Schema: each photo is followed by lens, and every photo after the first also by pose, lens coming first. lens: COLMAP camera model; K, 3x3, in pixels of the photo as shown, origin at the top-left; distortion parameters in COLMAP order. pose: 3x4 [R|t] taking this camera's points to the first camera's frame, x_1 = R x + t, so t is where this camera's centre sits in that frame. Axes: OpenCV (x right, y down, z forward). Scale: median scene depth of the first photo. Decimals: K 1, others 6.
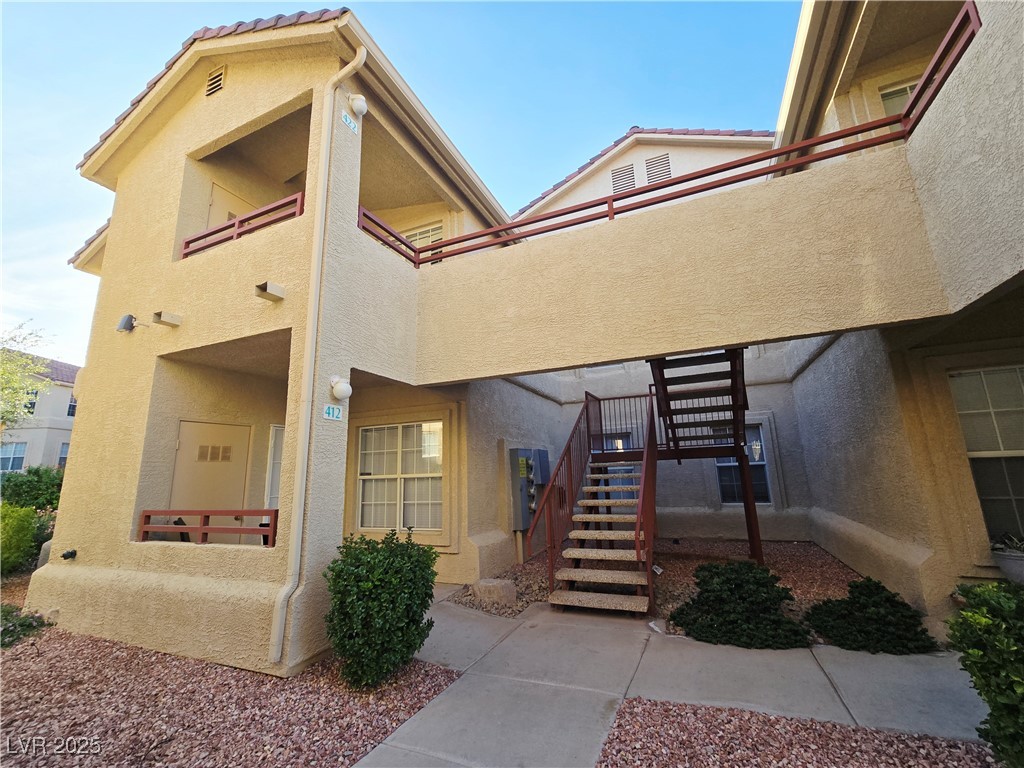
lens RADIAL K [[420.7, 0, 520.9], [0, 420.7, 383.1], [0, 0, 1]] dist [0.002537, 0.000321]
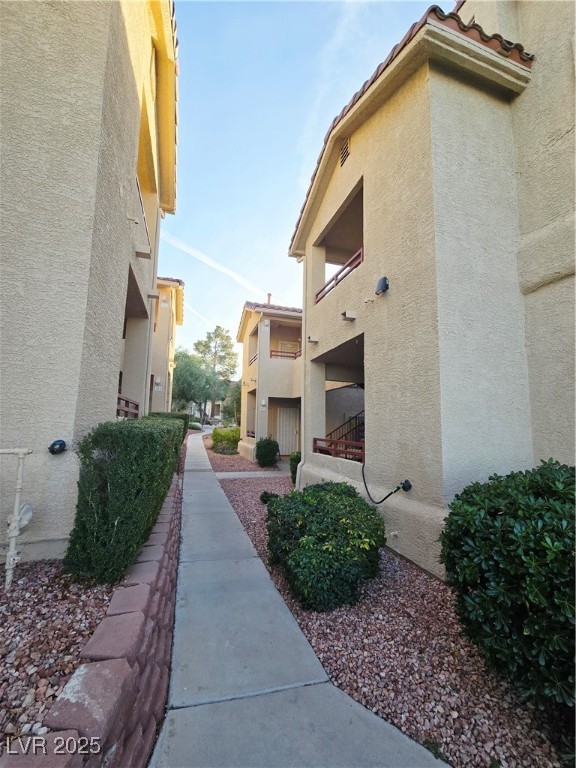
lens RADIAL K [[315.5, 0, 288.0], [0, 315.5, 384.0], [0, 0, 1]] dist [0.002537, 0.000321]
pose [[0.656473, -0.050720, -0.752643, 0.200074], [0.127088, 0.990912, 0.044073, -0.026722], [0.743567, -0.124585, 0.656952, -0.079831]]
